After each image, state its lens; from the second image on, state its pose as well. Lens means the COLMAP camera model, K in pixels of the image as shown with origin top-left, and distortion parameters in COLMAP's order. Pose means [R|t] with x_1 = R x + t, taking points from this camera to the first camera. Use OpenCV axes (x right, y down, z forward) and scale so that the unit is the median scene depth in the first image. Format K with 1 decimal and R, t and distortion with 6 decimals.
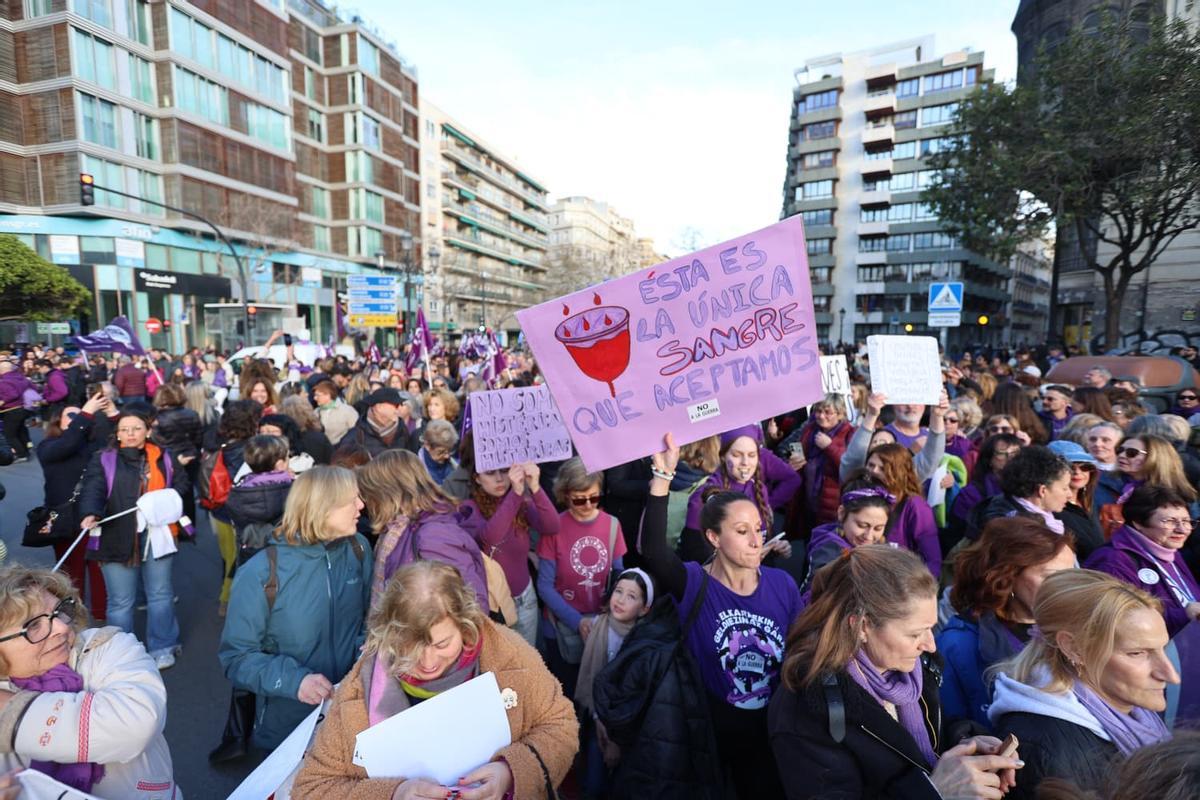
lens RADIAL K [[560.5, 0, 597.9], [0, 560.5, 395.2], [0, 0, 1]] dist [-0.001344, 0.001129]
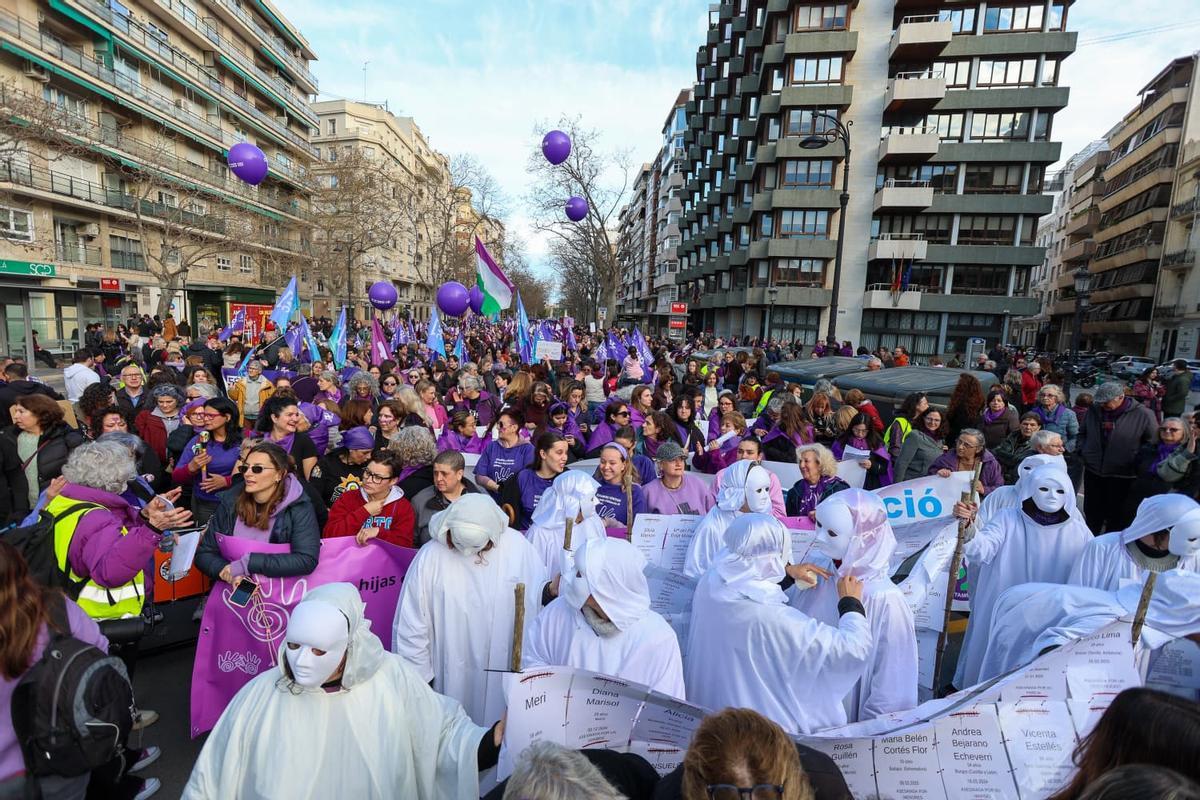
lens RADIAL K [[571.8, 0, 600.3], [0, 571.8, 391.1], [0, 0, 1]] dist [-0.000068, 0.000247]
pose [[0.940438, -0.003915, 0.339943, -0.019001], [-0.005240, 0.999648, 0.026009, -0.066697], [-0.339925, -0.026241, 0.940086, 0.638312]]
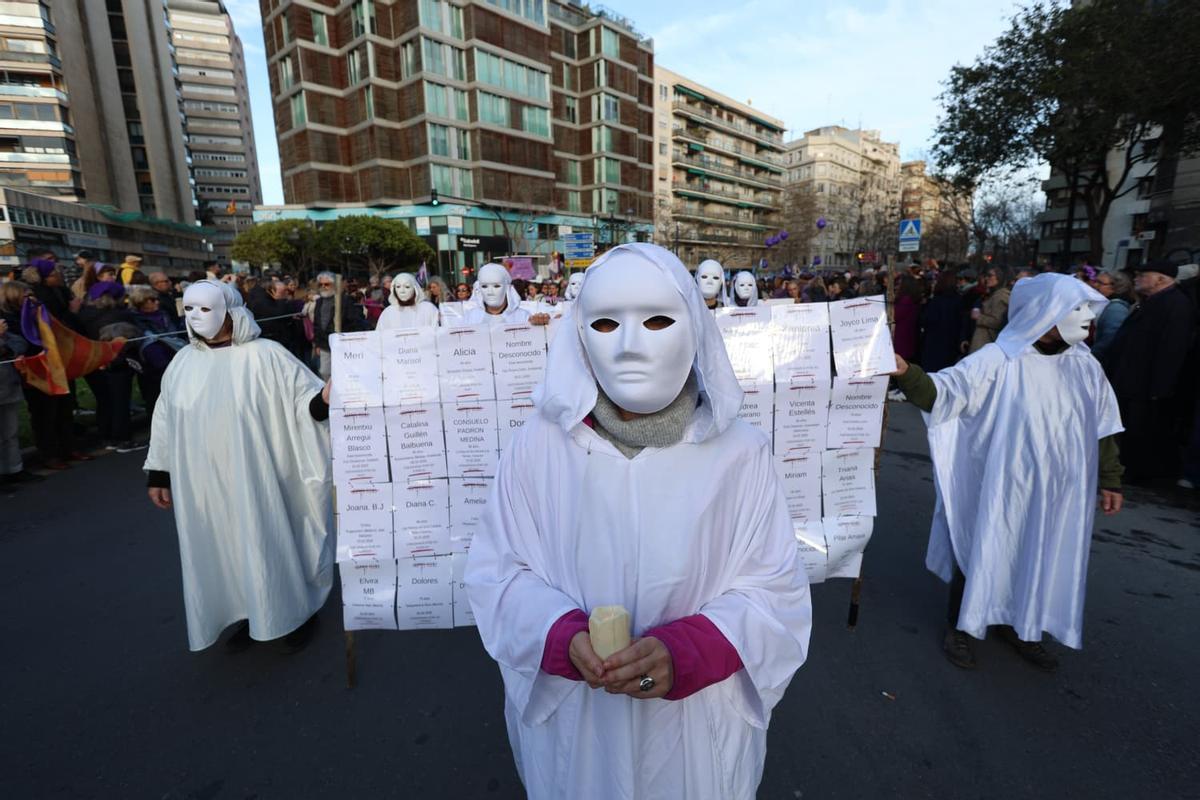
lens RADIAL K [[557.1, 0, 600.0], [0, 557.1, 400.0], [0, 0, 1]] dist [-0.002973, 0.000250]
pose [[0.901518, 0.068924, -0.427217, 0.137545], [-0.023017, 0.993474, 0.111708, 0.028106], [0.432129, -0.090874, 0.897222, -0.159432]]
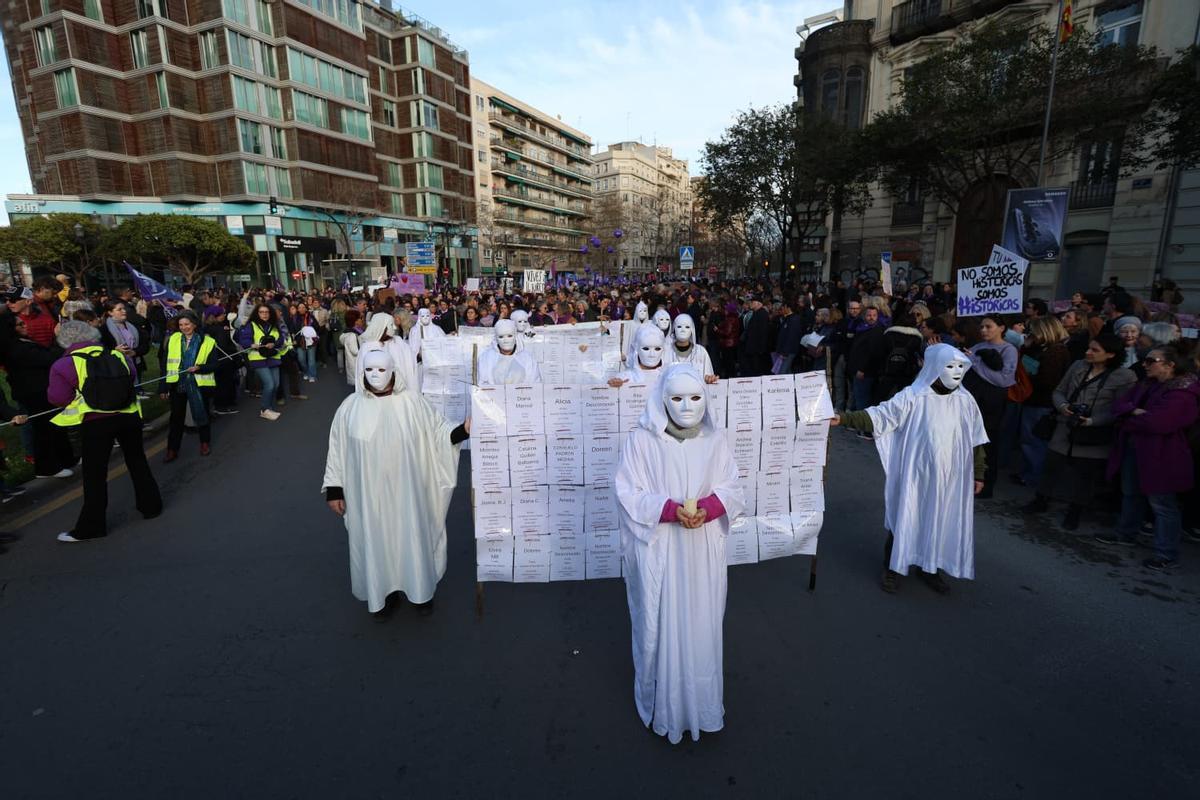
lens RADIAL K [[560.5, 0, 597.9], [0, 560.5, 395.2], [0, 0, 1]] dist [-0.001344, 0.001129]
pose [[0.990880, 0.010989, -0.134302, 0.146671], [0.002921, 0.994683, 0.102941, 0.028596], [0.134719, -0.102394, 0.985579, -0.260290]]
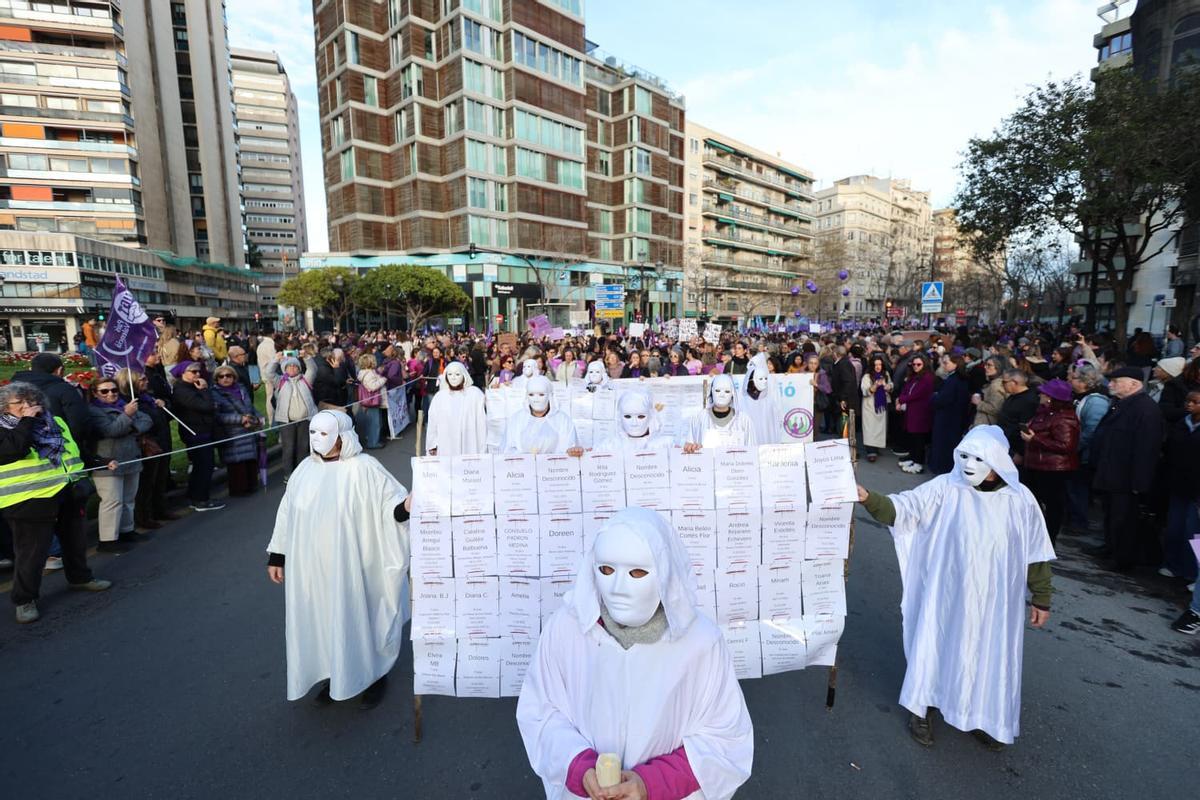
lens RADIAL K [[559.1, 0, 606.0], [0, 559.1, 405.6], [0, 0, 1]] dist [-0.003224, -0.000839]
pose [[0.882626, 0.057299, -0.466570, 0.142974], [-0.037694, 0.997974, 0.051254, 0.018915], [0.468562, -0.027651, 0.882998, -0.170000]]
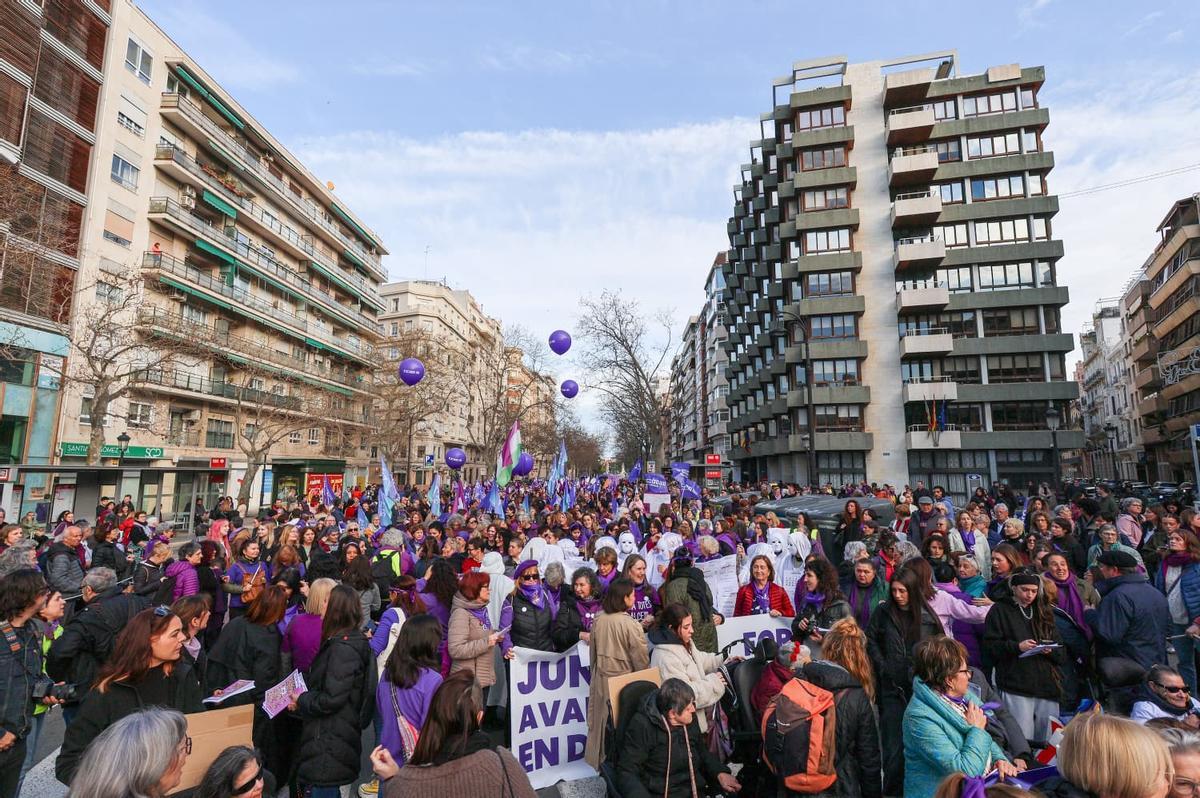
lens RADIAL K [[629.5, 0, 616.0], [0, 629.5, 375.1], [0, 0, 1]] dist [-0.001015, 0.000720]
pose [[0.963493, 0.035204, 0.265409, -0.032902], [0.034130, 0.967080, -0.252174, -0.056149], [-0.265549, 0.252026, 0.930573, 0.533078]]
